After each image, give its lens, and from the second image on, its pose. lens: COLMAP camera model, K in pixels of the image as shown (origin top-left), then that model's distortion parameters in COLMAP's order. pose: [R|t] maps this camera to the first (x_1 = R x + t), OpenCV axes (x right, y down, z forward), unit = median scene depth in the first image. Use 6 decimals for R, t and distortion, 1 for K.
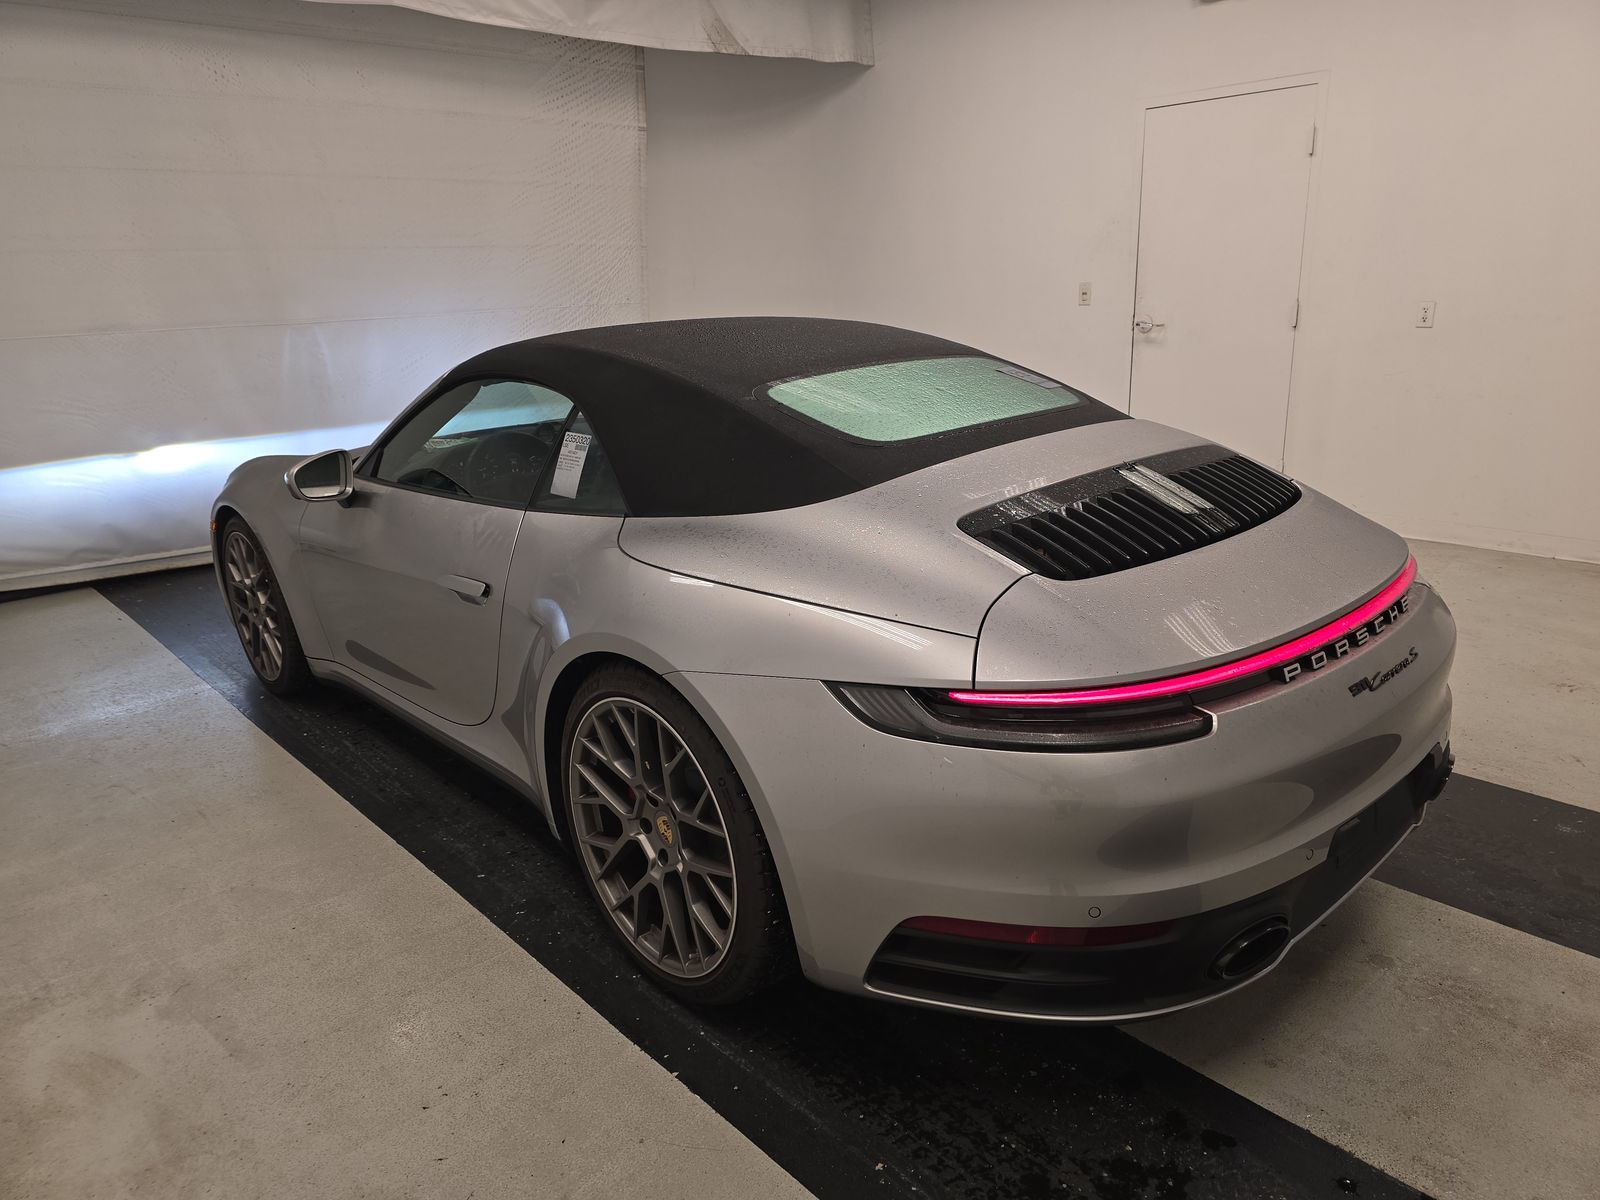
lens RADIAL K [[1185.4, 0, 800.0], [0, 1185.4, 600.0], [0, 0, 1]] dist [-0.006038, 0.004419]
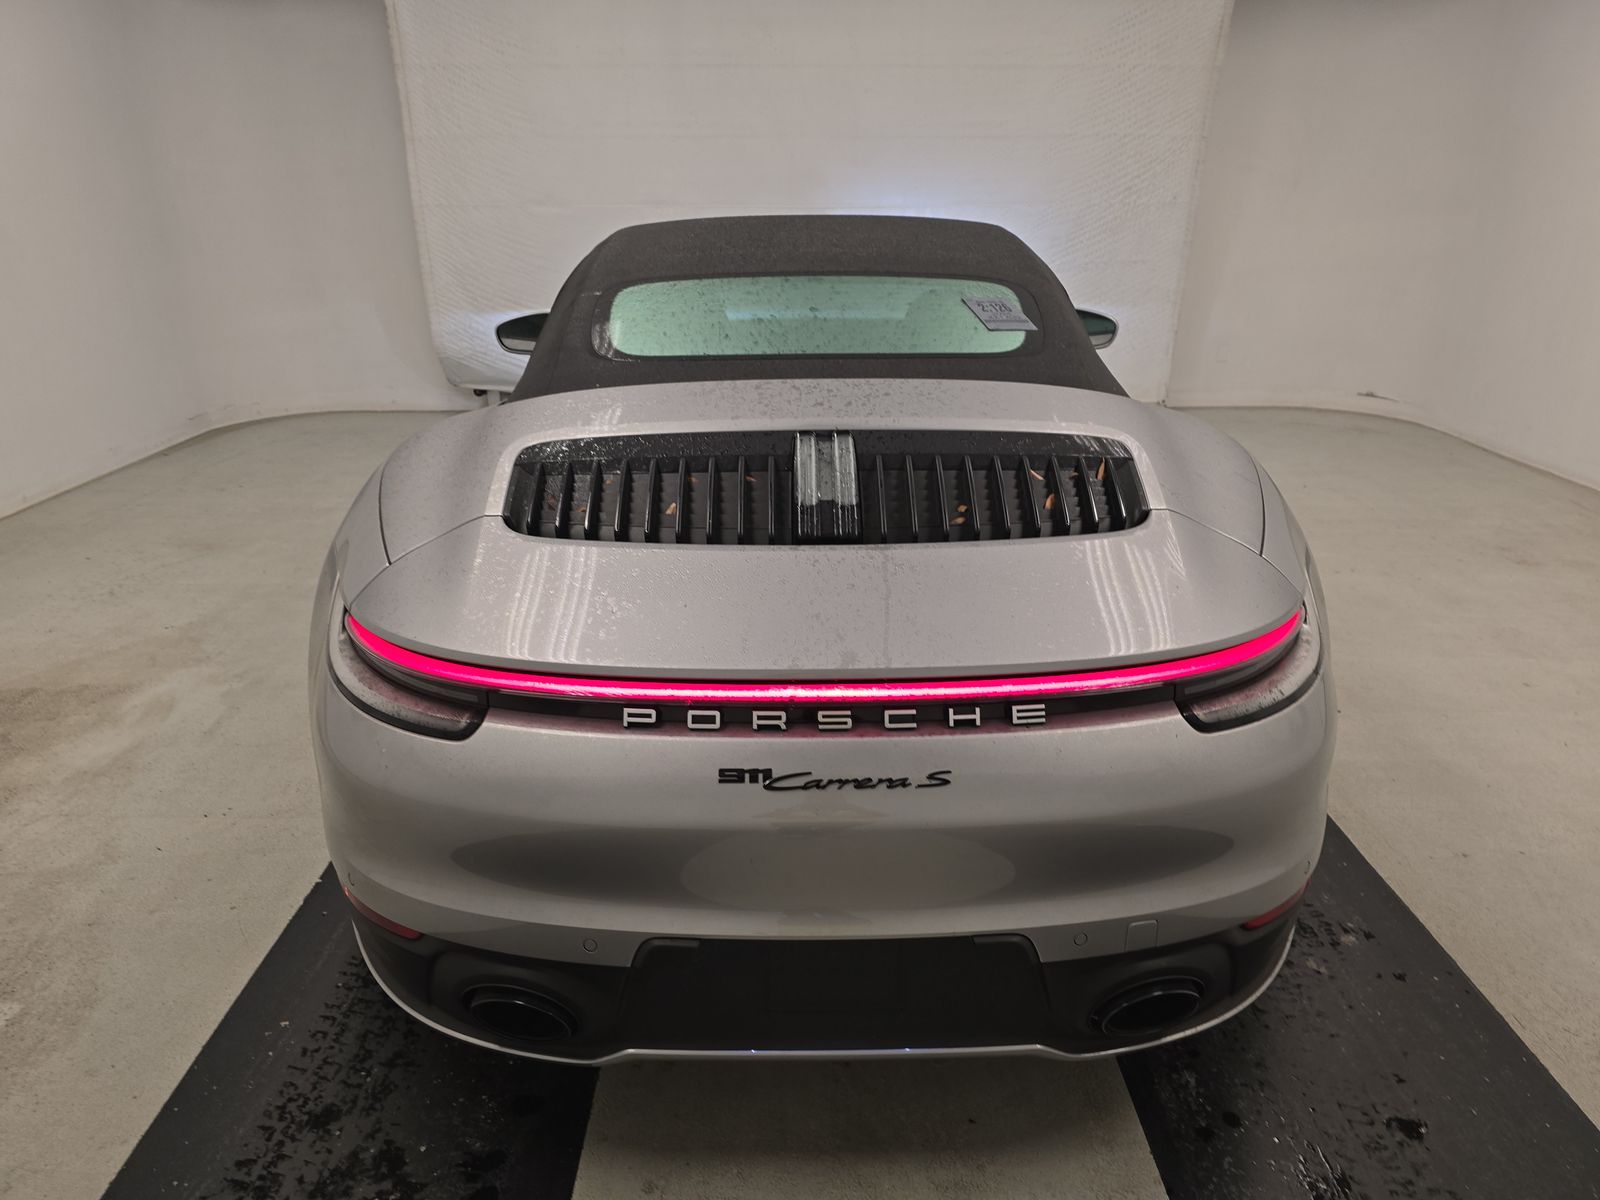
lens RADIAL K [[1155.0, 0, 800.0], [0, 1155.0, 600.0], [0, 0, 1]] dist [-0.002960, -0.009165]
pose [[0.700839, 0.266742, -0.661568, 0.844755], [-0.202676, 0.963690, 0.173850, -0.144045], [0.683920, 0.012243, 0.729454, 0.457306]]
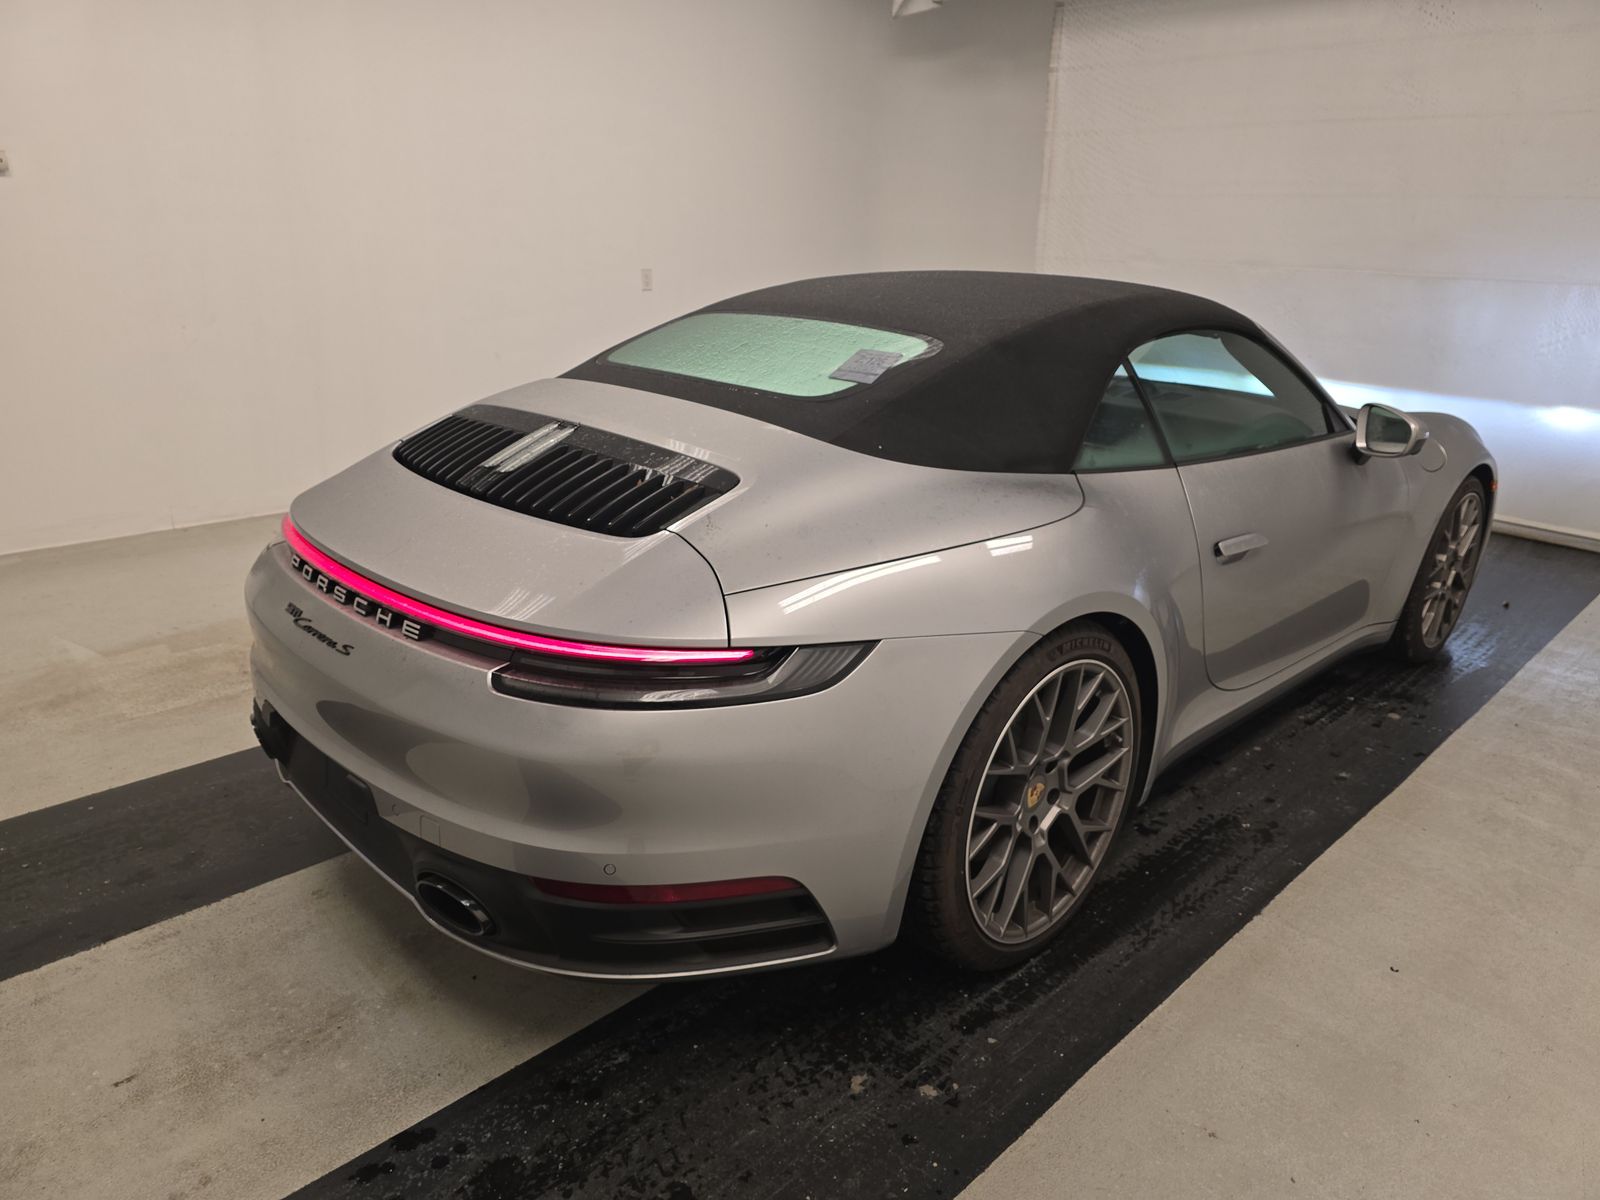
lens RADIAL K [[1155.0, 0, 800.0], [0, 1155.0, 600.0], [0, 0, 1]] dist [-0.002960, -0.009165]
pose [[-0.040908, 0.335626, -0.941107, 1.307869], [-0.297257, 0.895158, 0.332161, -0.384492], [0.953921, 0.293339, 0.063149, 1.241315]]
